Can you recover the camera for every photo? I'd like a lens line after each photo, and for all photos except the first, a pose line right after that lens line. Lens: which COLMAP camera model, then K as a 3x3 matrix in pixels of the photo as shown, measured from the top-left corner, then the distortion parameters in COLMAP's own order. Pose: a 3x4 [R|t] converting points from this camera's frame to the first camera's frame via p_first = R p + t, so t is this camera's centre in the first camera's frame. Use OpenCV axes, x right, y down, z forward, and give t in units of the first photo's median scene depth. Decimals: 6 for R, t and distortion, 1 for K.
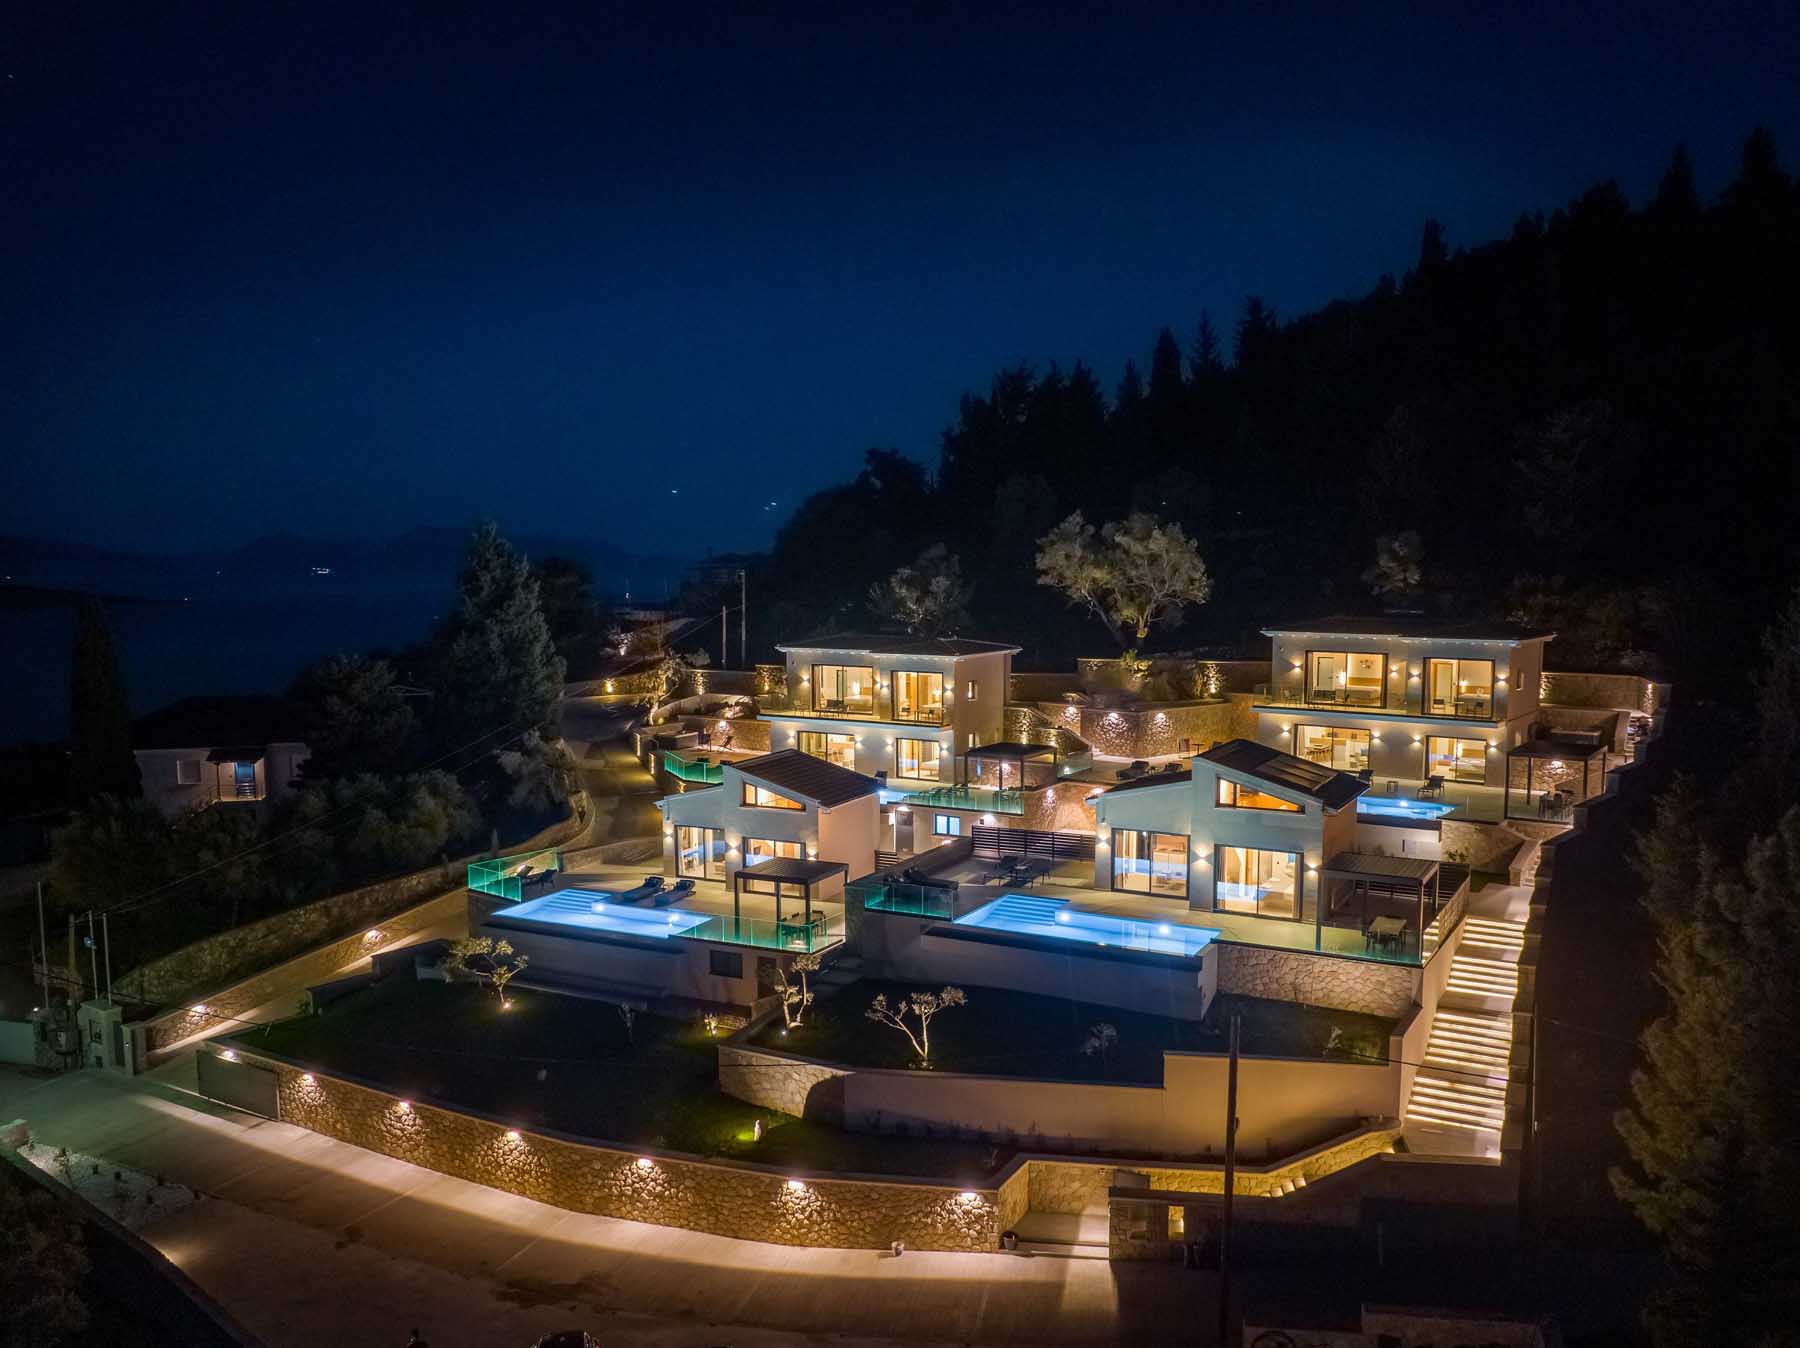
lens RADIAL K [[1379.8, 0, 923.6], [0, 1379.8, 734.9], [0, 0, 1]] dist [-0.047043, -0.007043]
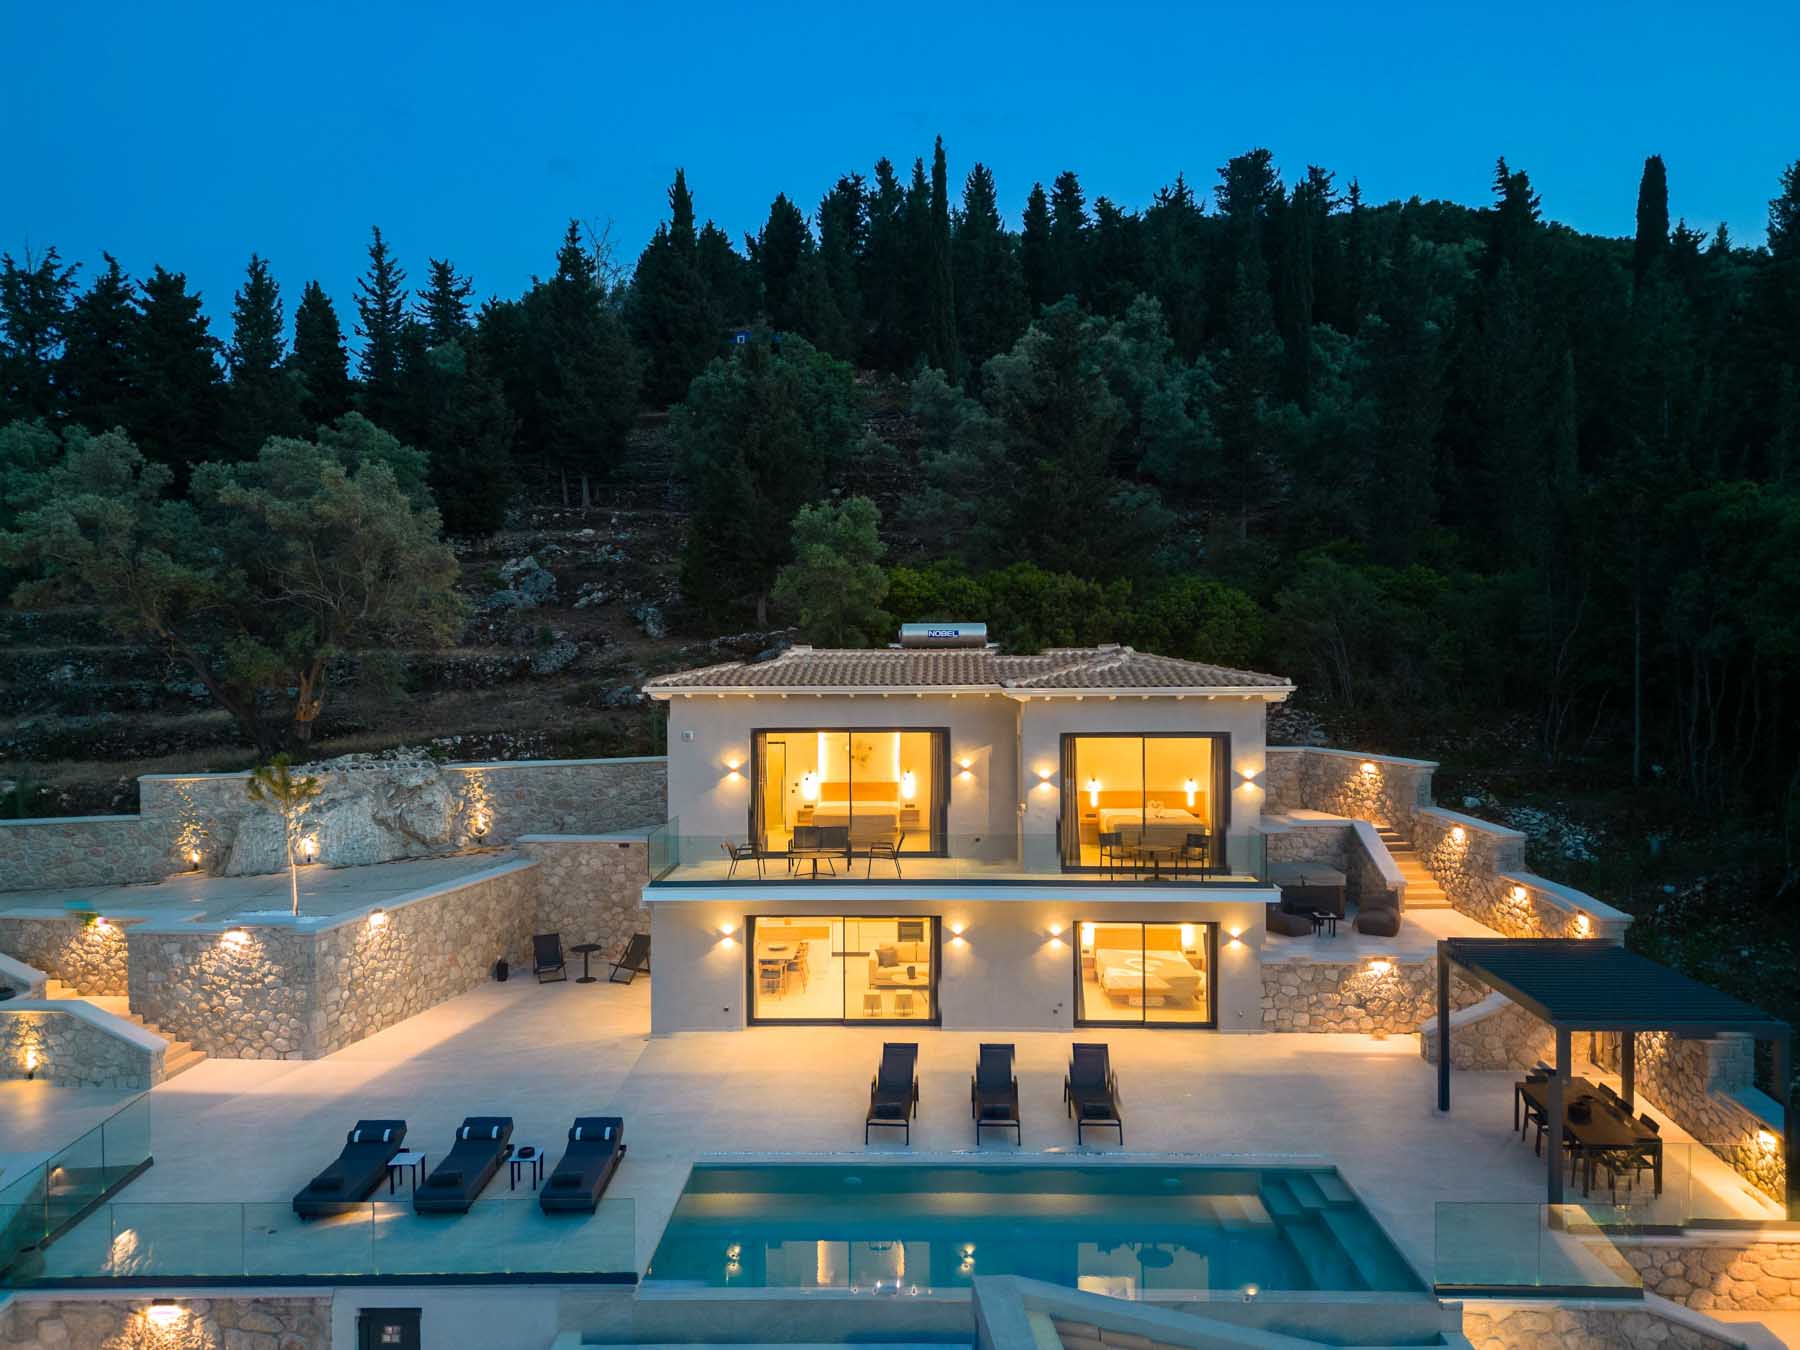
lens RADIAL K [[1263.7, 0, 900.0], [0, 1263.7, 675.0], [0, 0, 1]] dist [0.074983, -0.068396]
pose [[0.823919, -0.020763, 0.566327, 0.084687], [0.076625, 0.994233, -0.075027, -0.040752], [-0.561503, 0.105211, 0.820759, 0.563962]]
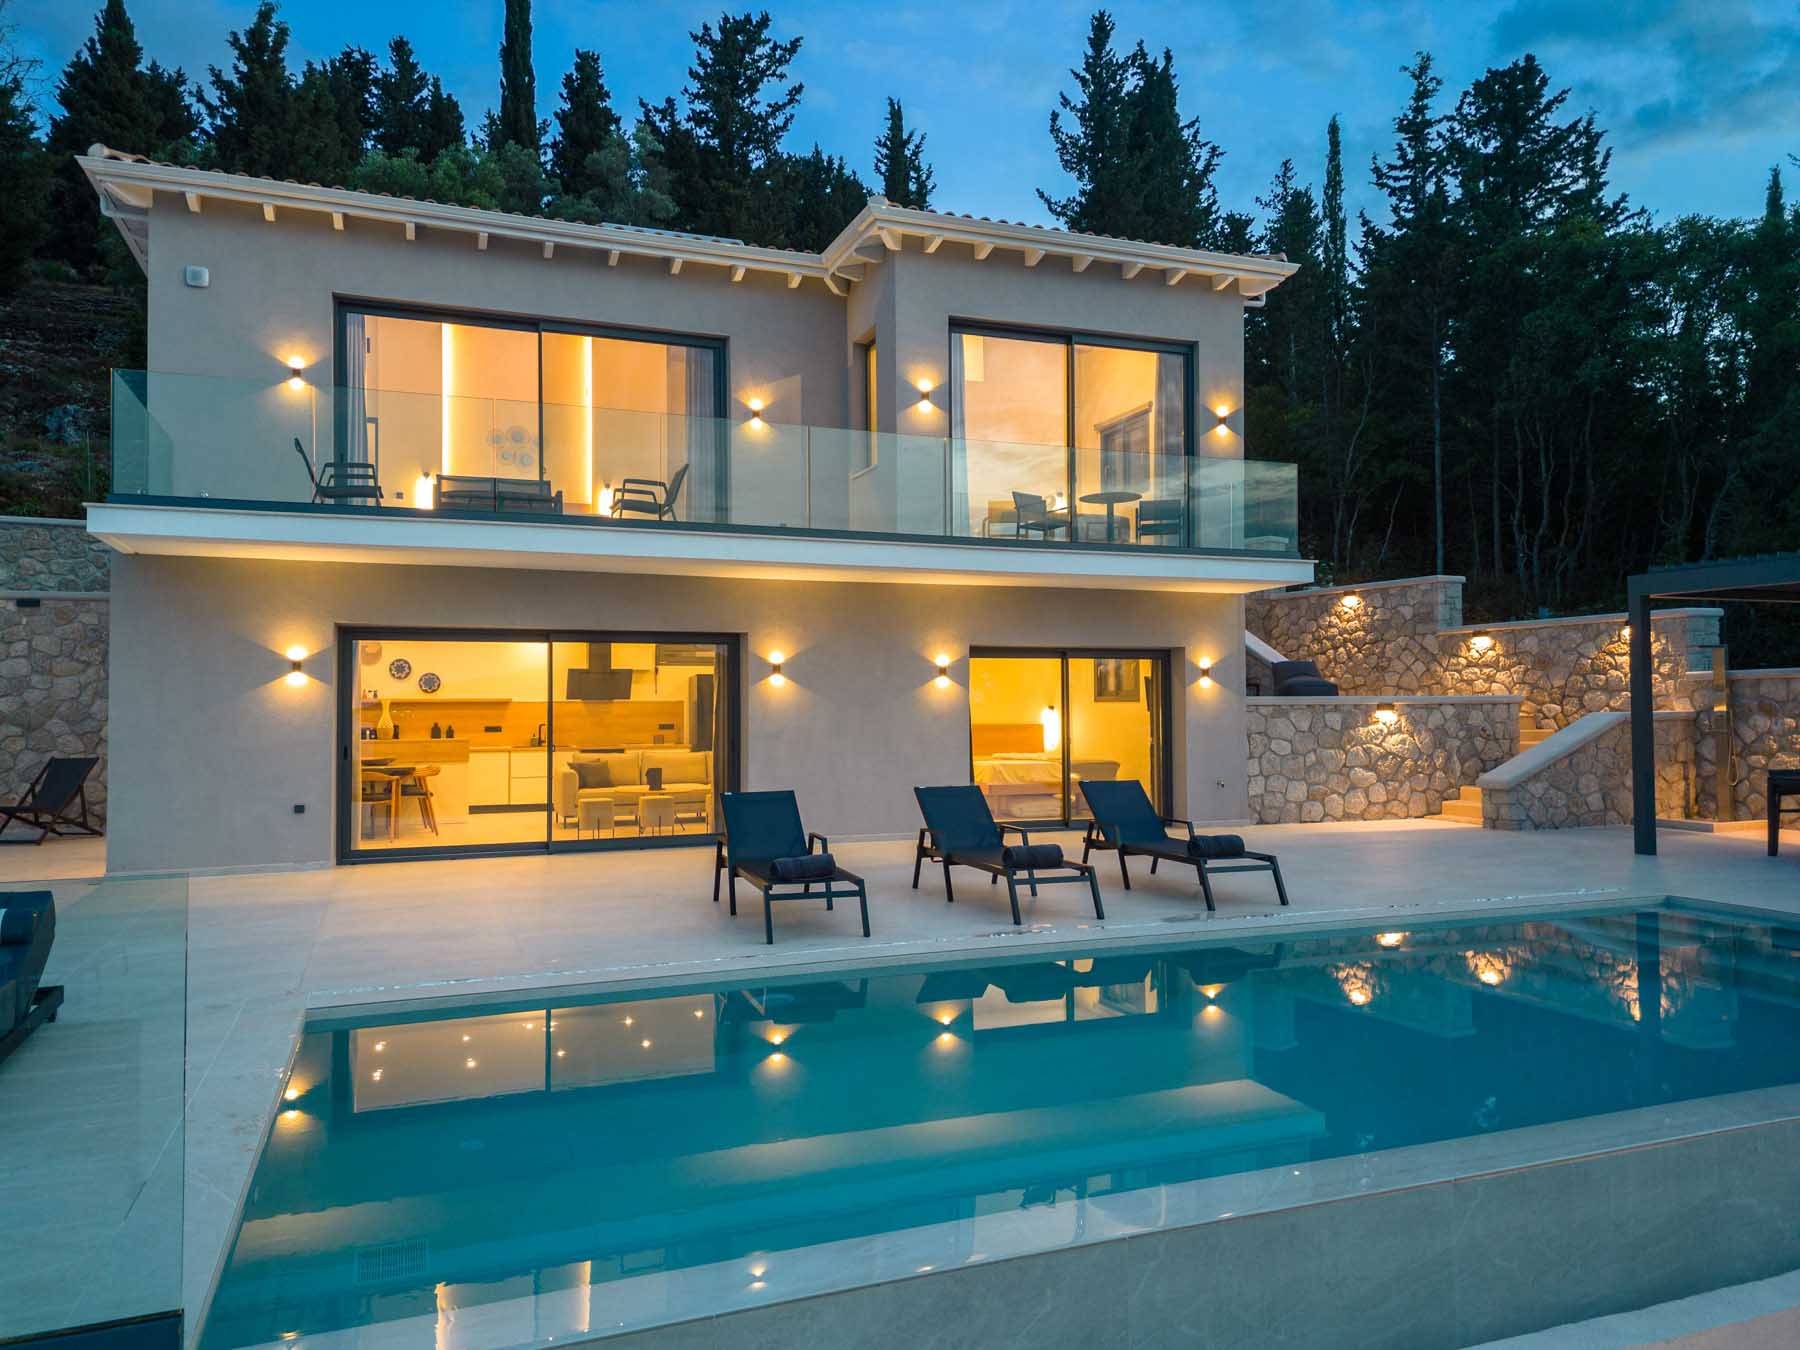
lens RADIAL K [[1258.6, 0, 900.0], [0, 1258.6, 675.0], [0, 0, 1]] dist [0.071351, -0.065323]
pose [[0.541814, 0.019207, 0.840279, 0.139274], [0.110881, 0.989368, -0.094111, 0.020083], [-0.833152, 0.144162, 0.533924, 0.715379]]
